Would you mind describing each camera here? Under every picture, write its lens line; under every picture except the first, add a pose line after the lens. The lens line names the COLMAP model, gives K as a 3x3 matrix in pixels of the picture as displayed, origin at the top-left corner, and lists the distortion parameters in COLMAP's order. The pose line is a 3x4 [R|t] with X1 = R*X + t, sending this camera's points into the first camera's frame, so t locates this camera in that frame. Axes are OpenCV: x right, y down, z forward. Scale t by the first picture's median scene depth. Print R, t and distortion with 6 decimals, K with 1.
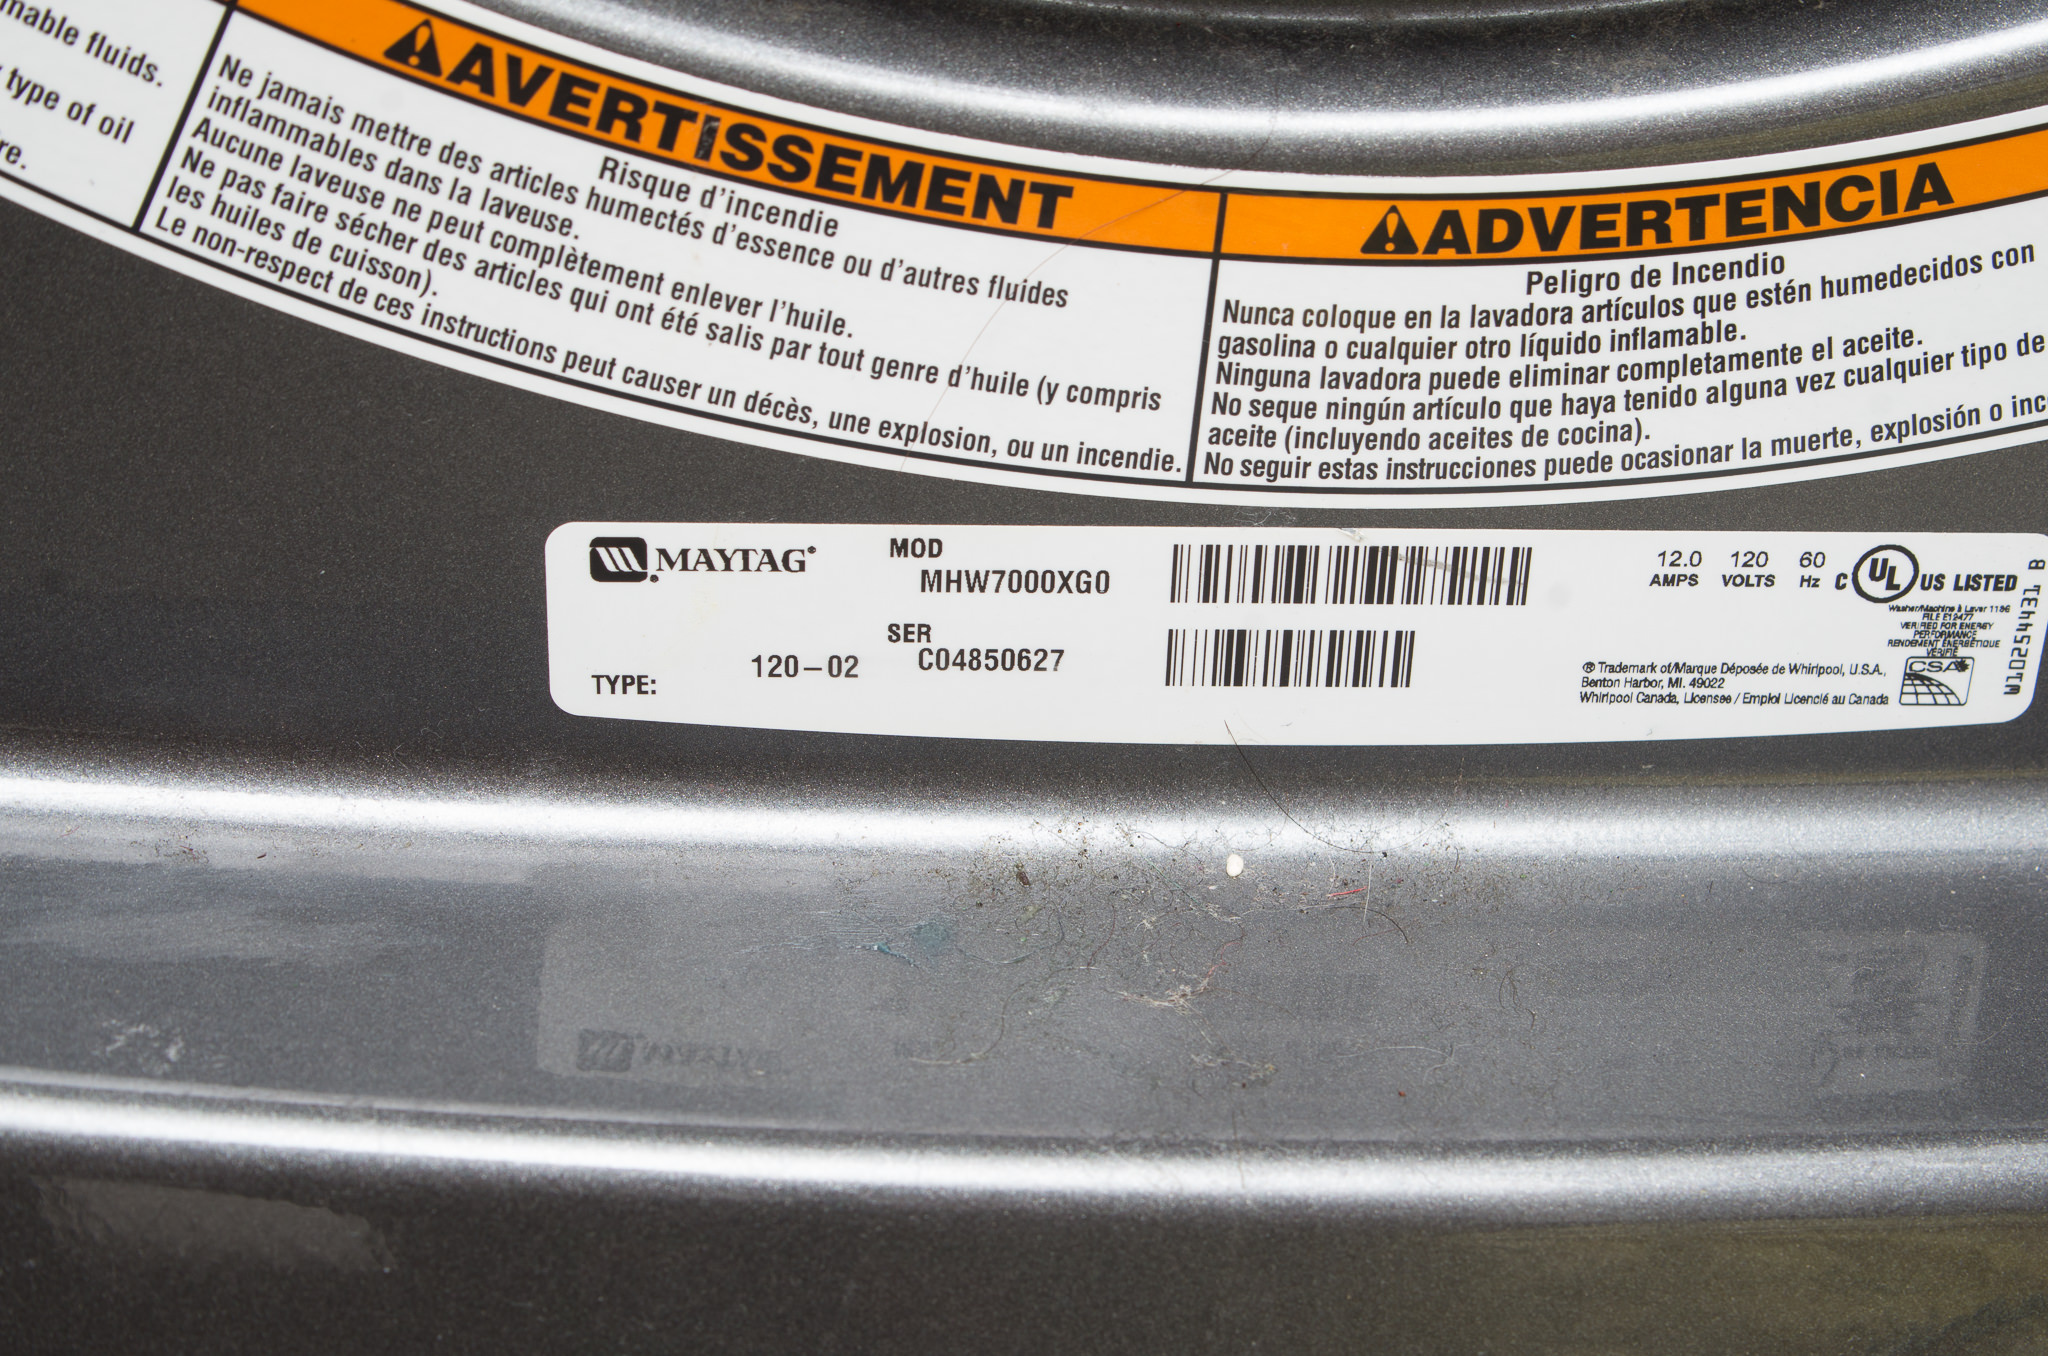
lens RADIAL K [[3670.6, 0, 1012.2], [0, 3670.6, 667.6], [0, 0, 1]] dist [0.125835, 0.000000]
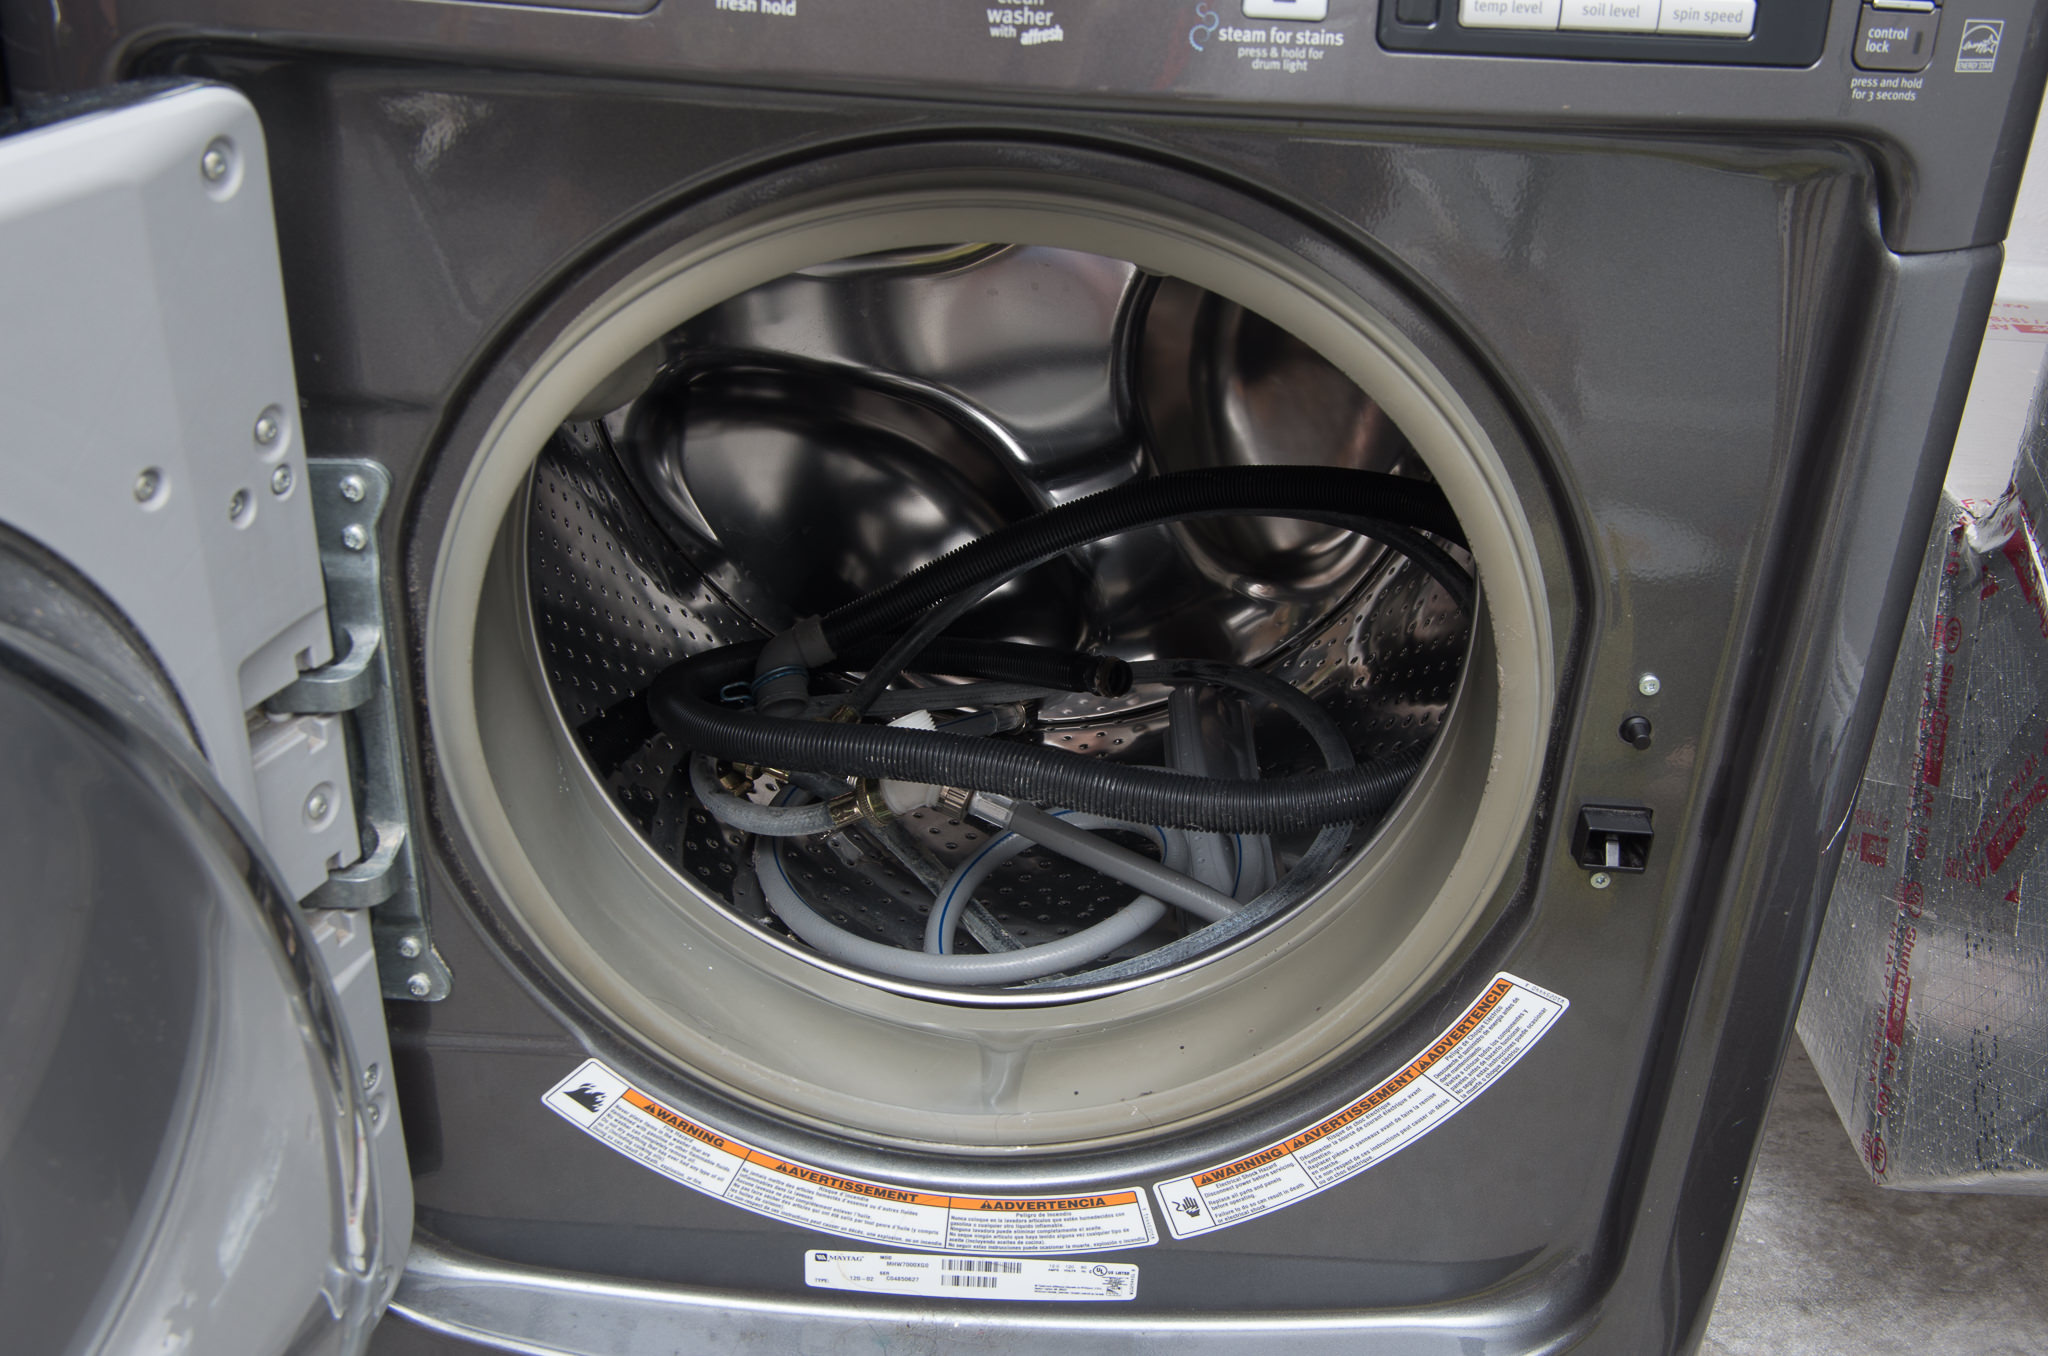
lens RADIAL K [[2137.3, 0, 1025.2], [0, 2137.3, 684.8], [0, 0, 1]] dist [-0.010552, 0.000000]
pose [[0.998202, 0.040154, -0.044501, 0.241189], [-0.041132, 0.998927, -0.021269, -0.708556], [0.043600, 0.023061, 0.998783, -1.693124]]
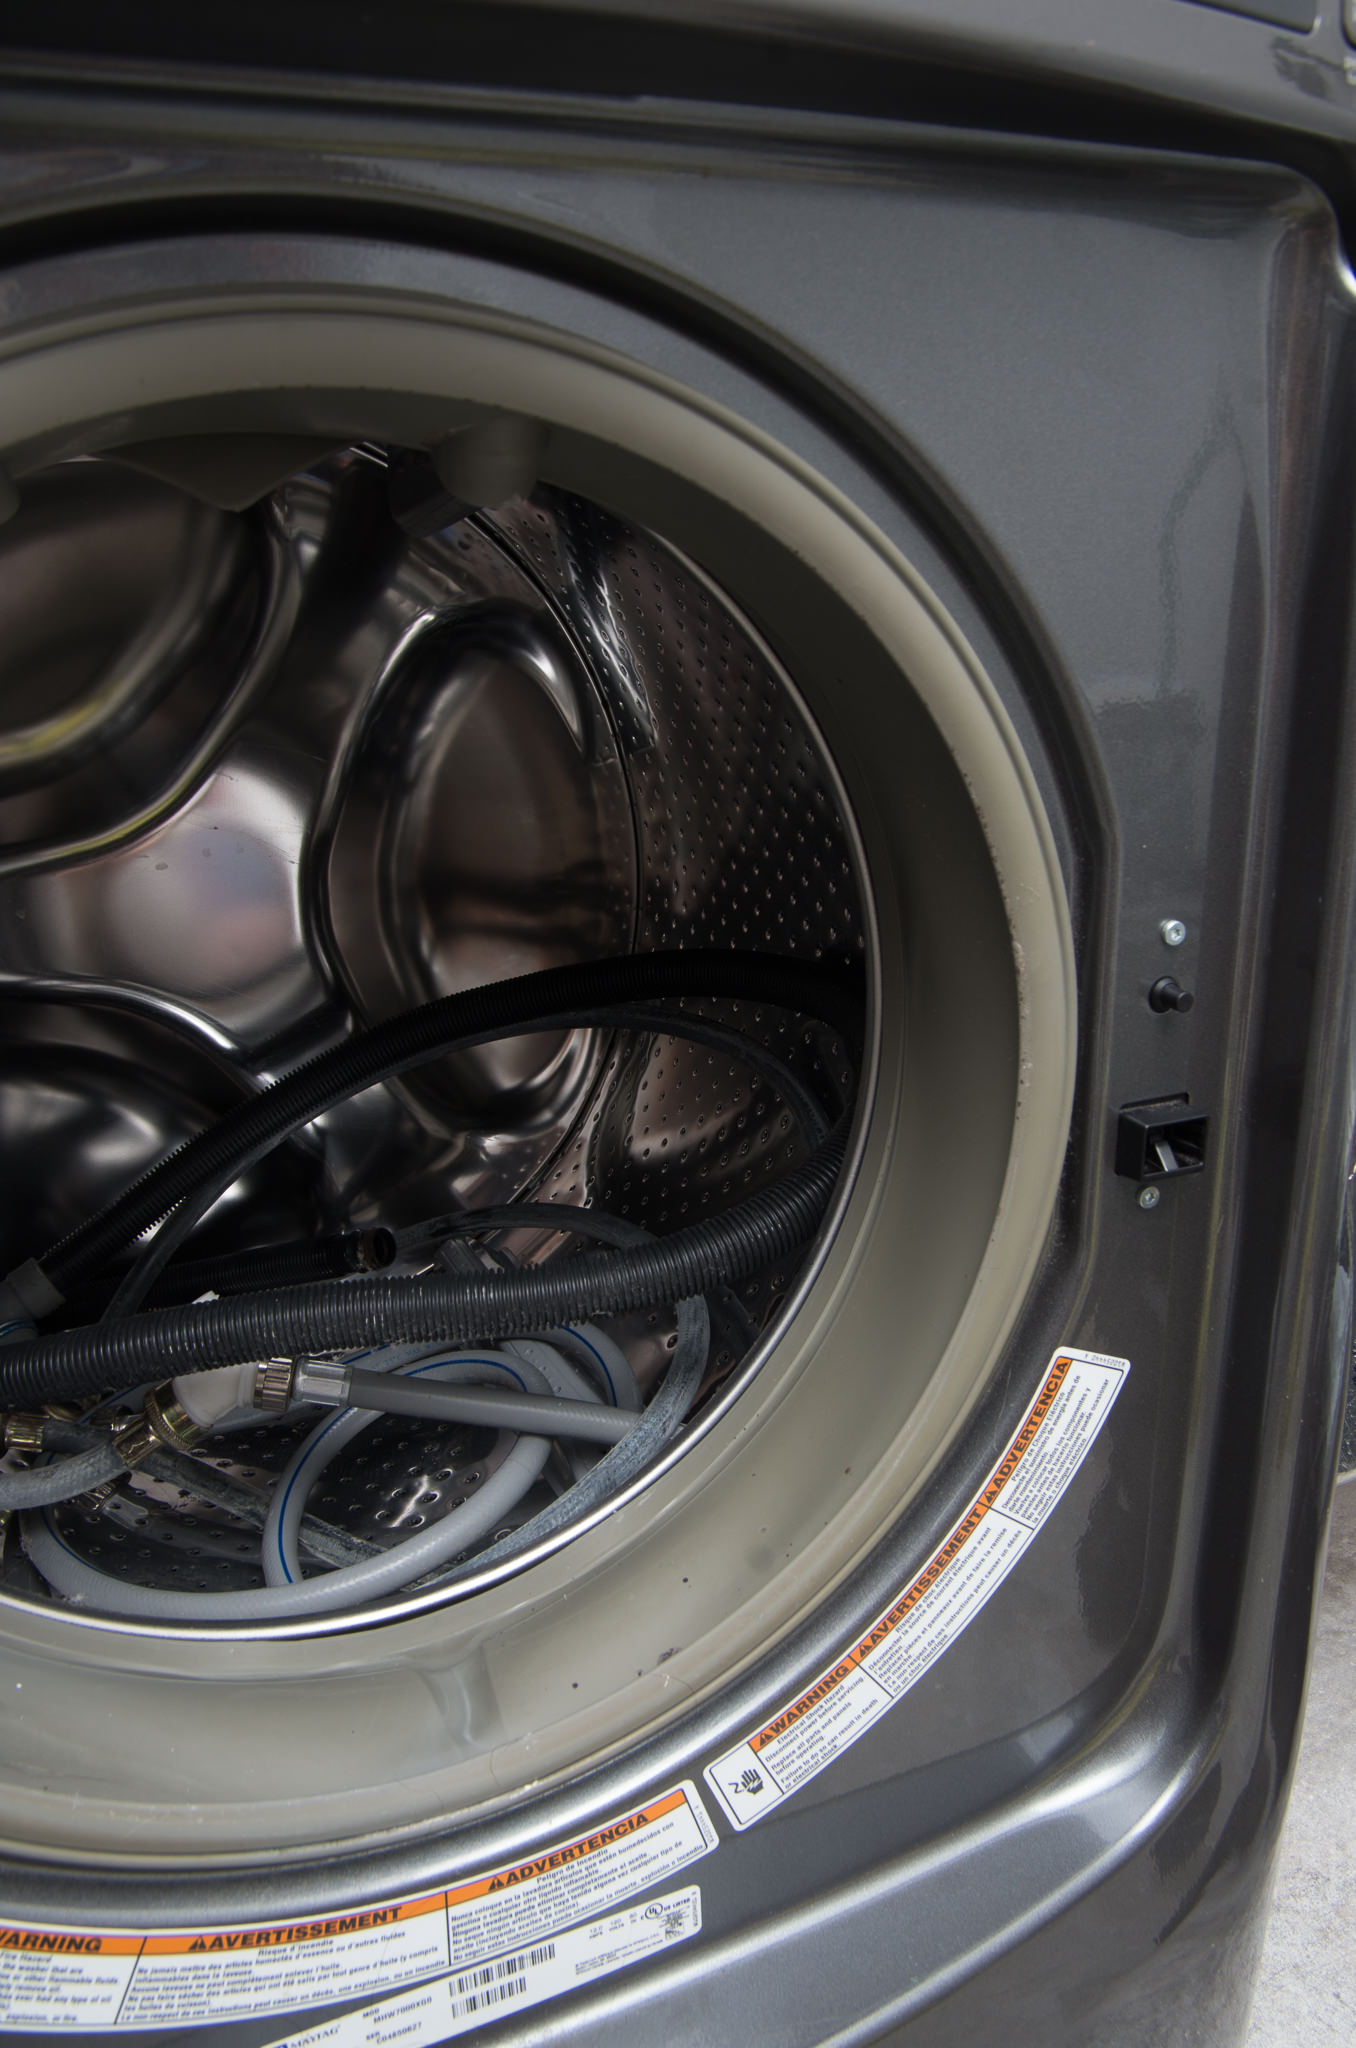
lens RADIAL K [[1560.0, 0, 699.2], [0, 1560.0, 1052.0], [0, 0, 1]] dist [-0.060502, 0.036016]
pose [[0.931393, -0.175683, 0.318815, -0.038142], [0.238889, 0.955840, -0.171180, -0.550075], [-0.274662, 0.235598, 0.932231, -0.535992]]
